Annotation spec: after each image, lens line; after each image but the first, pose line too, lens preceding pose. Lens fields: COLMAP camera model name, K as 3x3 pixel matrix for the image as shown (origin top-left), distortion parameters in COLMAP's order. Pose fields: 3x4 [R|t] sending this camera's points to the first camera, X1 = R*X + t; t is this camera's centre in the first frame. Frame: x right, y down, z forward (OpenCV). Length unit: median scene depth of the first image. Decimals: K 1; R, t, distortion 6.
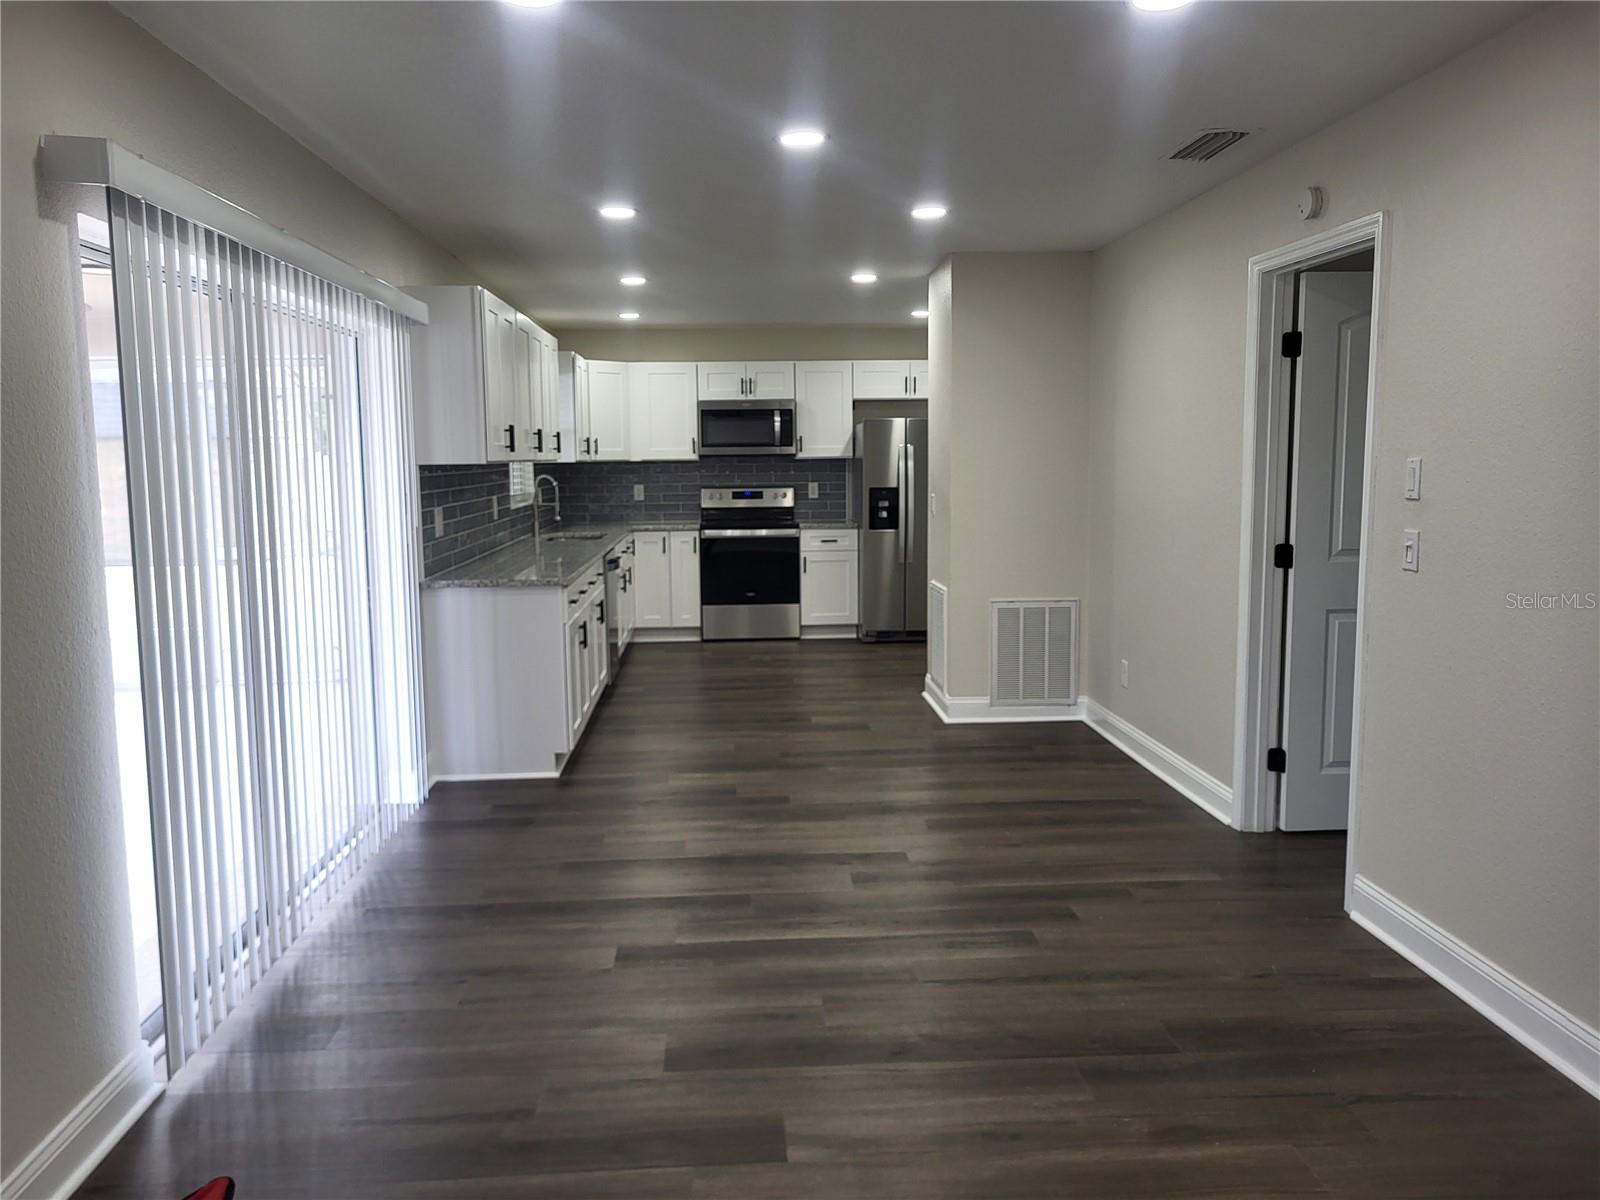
lens RADIAL K [[1207.7, 0, 809.9], [0, 1207.7, 587.8], [0, 0, 1]] dist [0.052805, -0.047303]
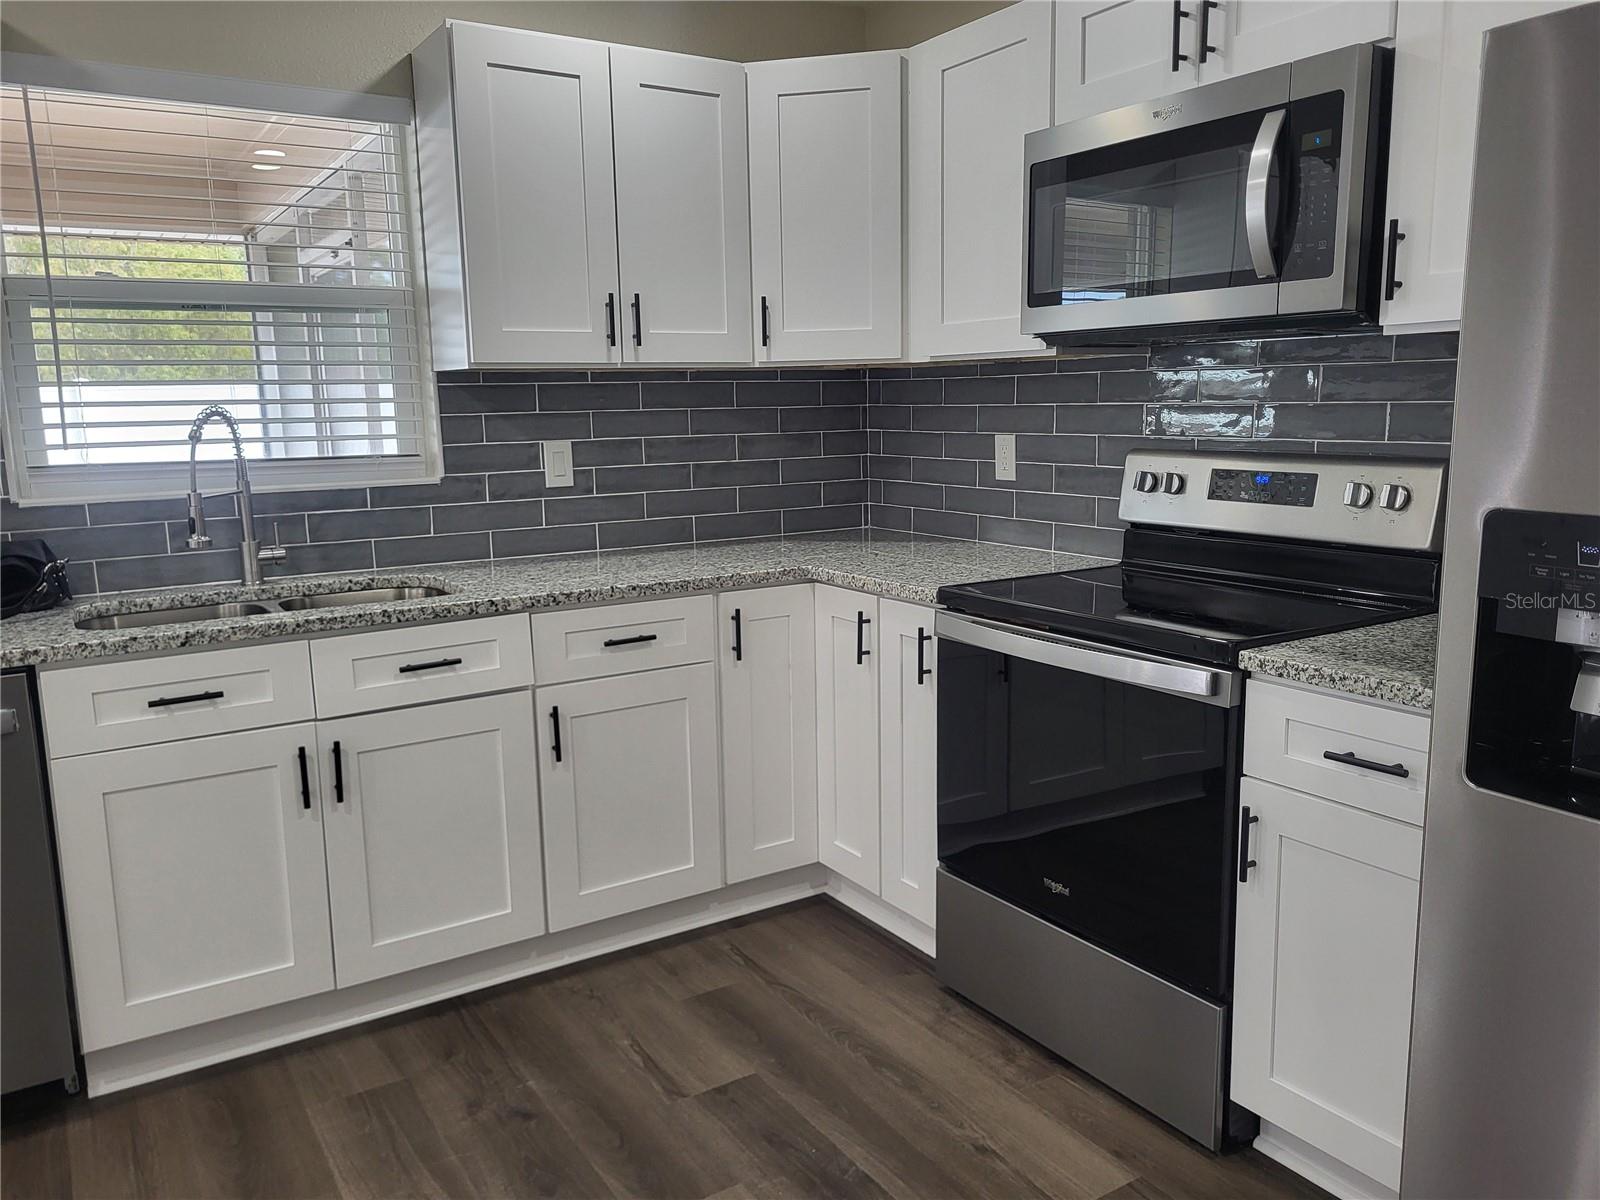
lens RADIAL K [[1239.7, 0, 800.0], [0, 1239.7, 600.0], [0, 0, 1]] dist [0.054715, -0.004055]
pose [[0.468944, 0.151065, -0.870213, 0.142305], [-0.079982, 0.988480, 0.128494, -0.082360], [0.879599, 0.009345, 0.475625, 0.818431]]
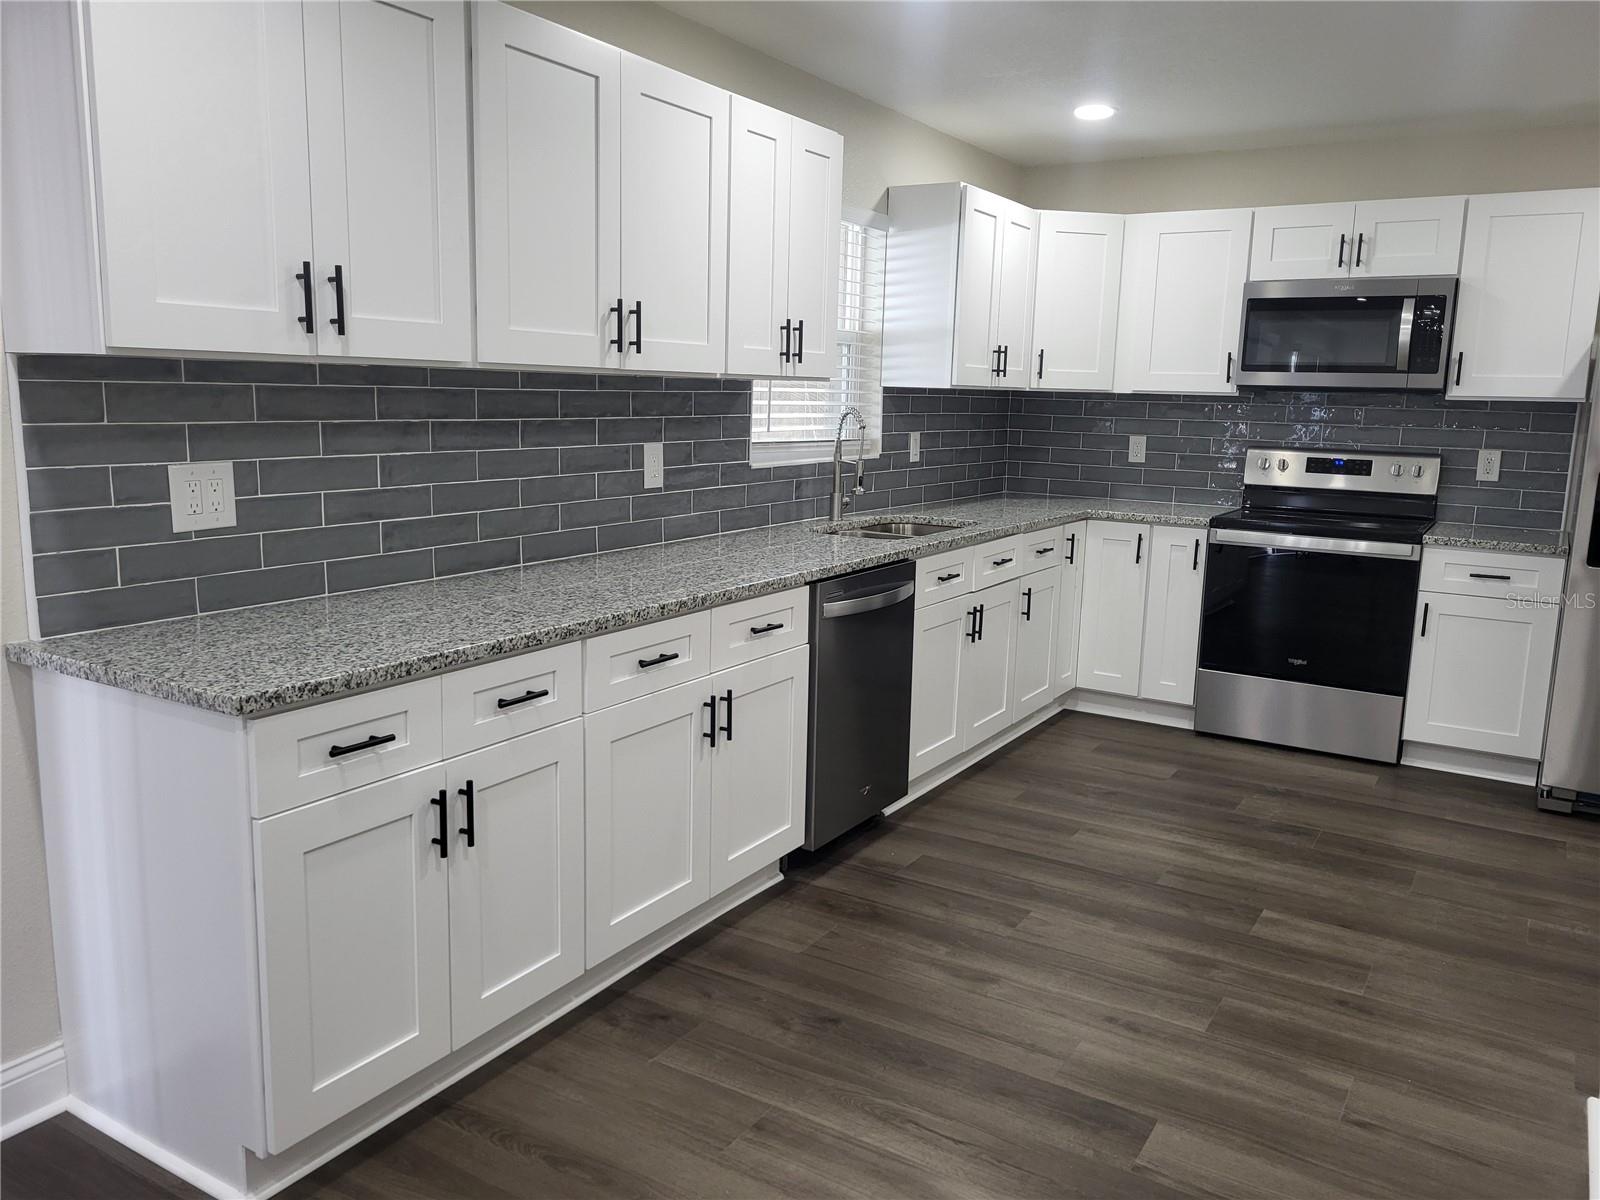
lens RADIAL K [[1207.7, 0, 809.9], [0, 1207.7, 587.8], [0, 0, 1]] dist [0.052805, -0.047303]
pose [[0.813931, 0.128458, -0.566581, 0.070104], [-0.099856, 0.991668, 0.081385, -0.046472], [0.572315, -0.009665, 0.819977, 0.454039]]
